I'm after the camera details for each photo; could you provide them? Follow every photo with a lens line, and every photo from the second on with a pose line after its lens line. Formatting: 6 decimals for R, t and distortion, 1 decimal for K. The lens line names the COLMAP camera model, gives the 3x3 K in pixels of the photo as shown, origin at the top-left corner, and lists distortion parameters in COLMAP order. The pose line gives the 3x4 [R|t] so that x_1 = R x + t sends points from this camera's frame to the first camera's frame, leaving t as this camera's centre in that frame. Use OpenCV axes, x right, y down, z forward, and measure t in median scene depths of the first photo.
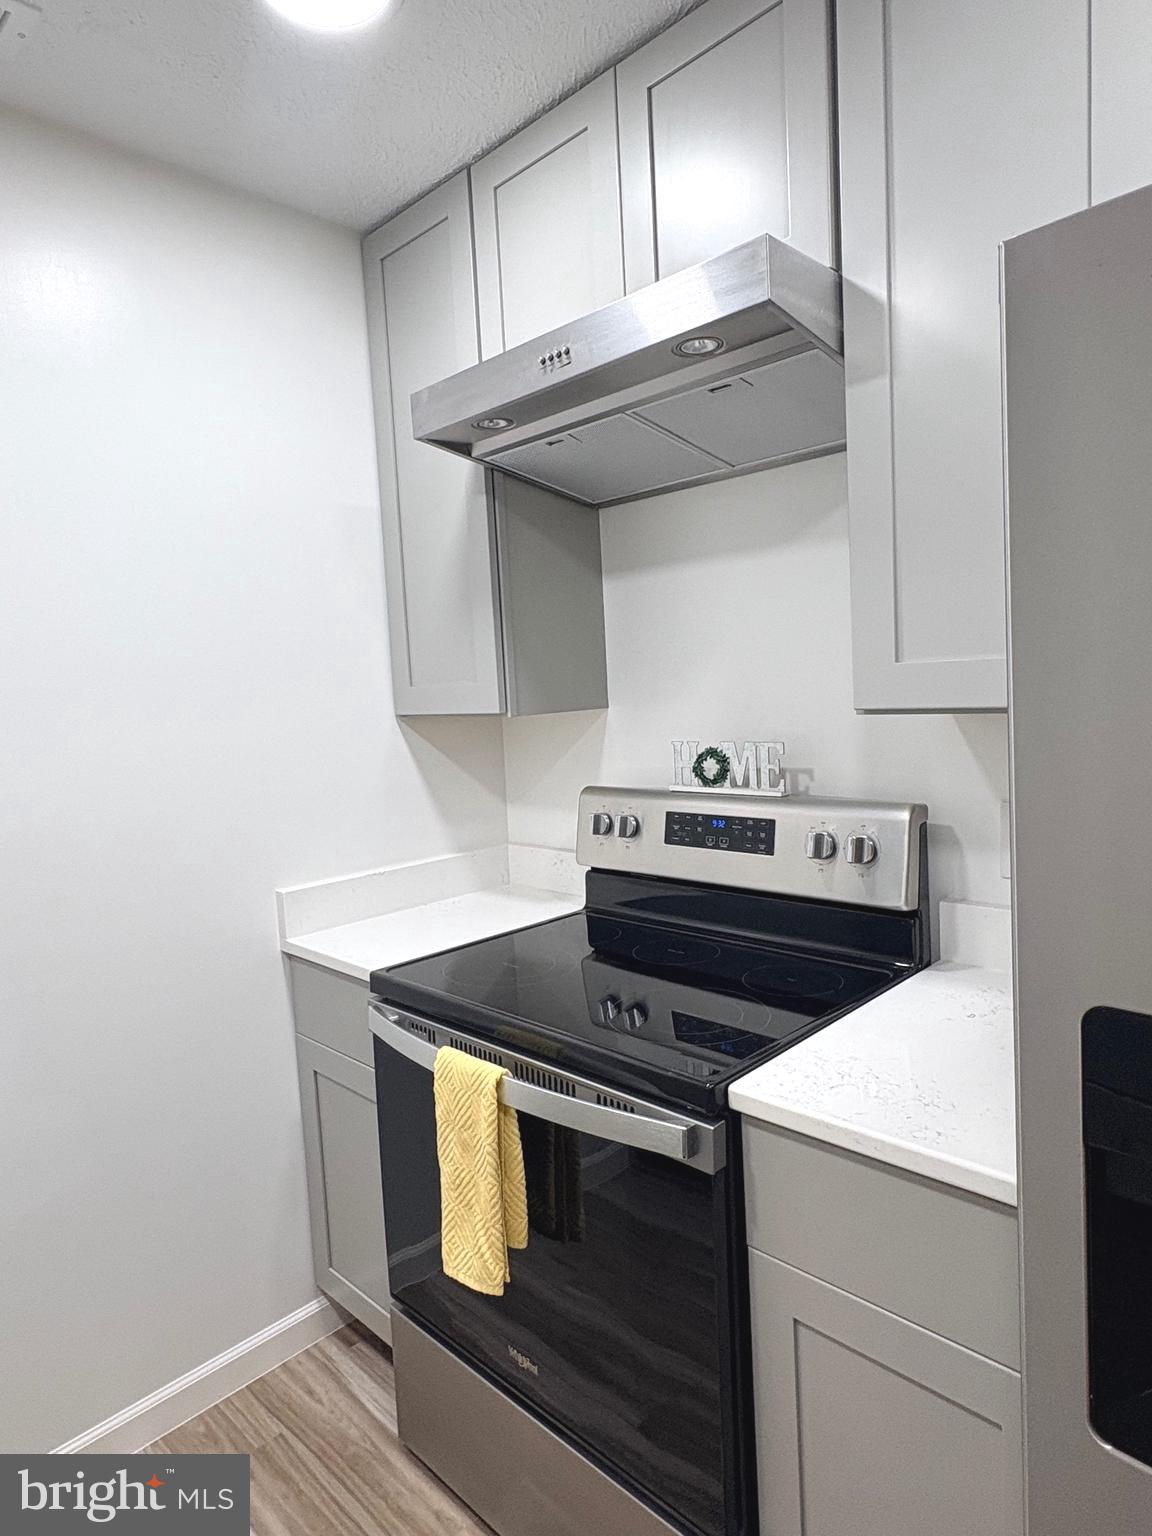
lens RADIAL K [[916.1, 0, 563.8], [0, 916.1, 768.2], [0, 0, 1]] dist [-0.001817, 0.002124]
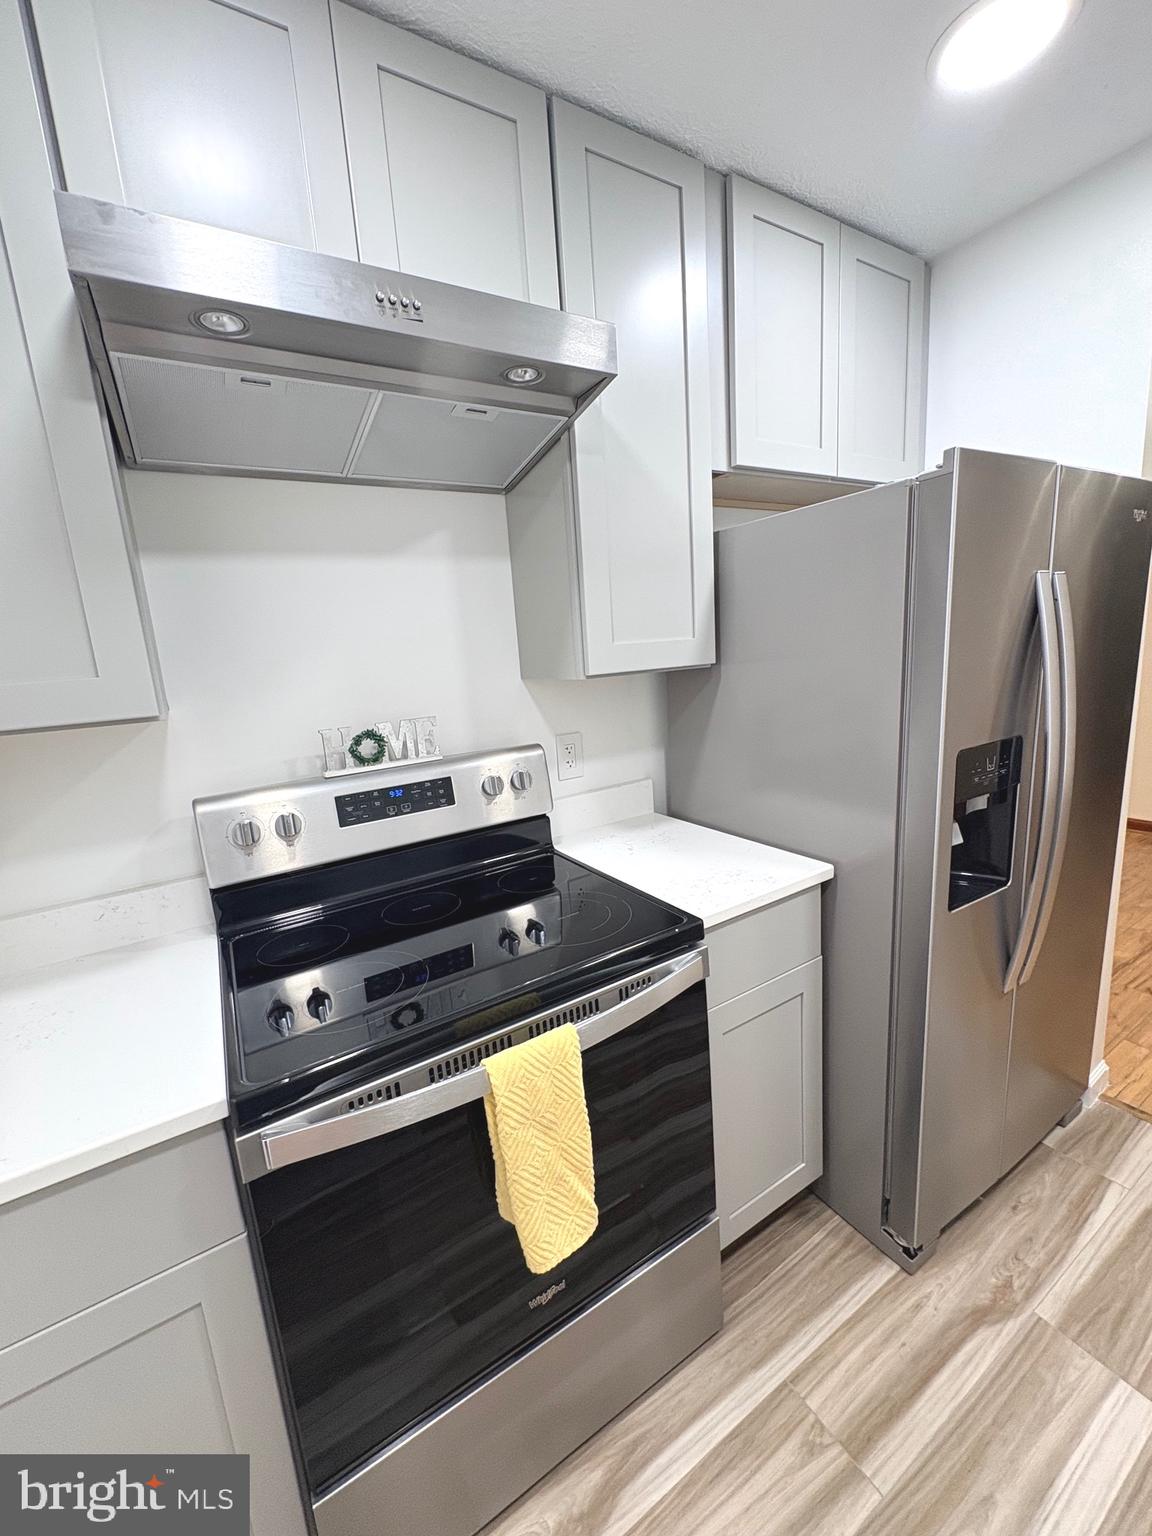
lens RADIAL K [[622.3, 0, 585.1], [0, 622.3, 767.4], [0, 0, 1]] dist [0.003090, 0.000398]
pose [[0.227288, -0.152600, 0.961797, -0.532348], [0.145227, 0.981913, 0.121473, -0.032338], [-0.962938, 0.112069, 0.245339, 0.589219]]
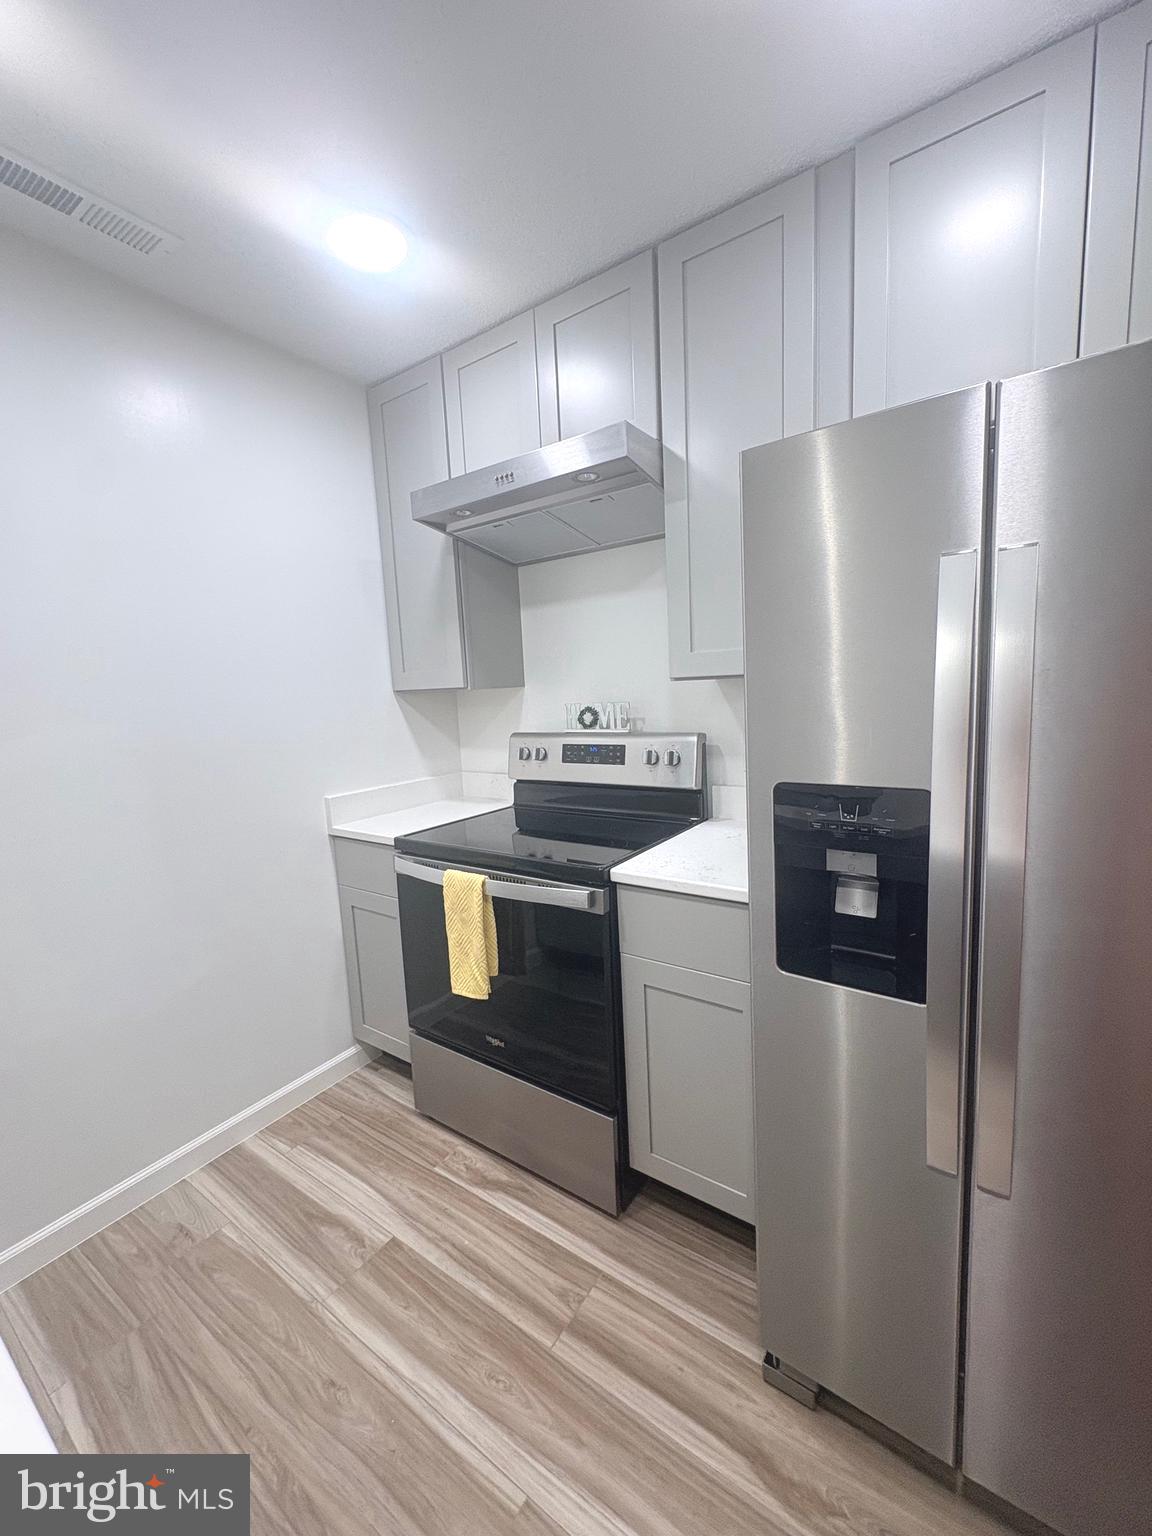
lens RADIAL K [[622.3, 0, 569.1], [0, 622.3, 771.6], [0, 0, 1]] dist [0.003090, 0.000398]
pose [[0.985726, -0.018432, 0.167346, -0.080045], [0.012238, 0.999204, 0.037968, 0.058574], [-0.167912, -0.035378, 0.985167, -0.178929]]
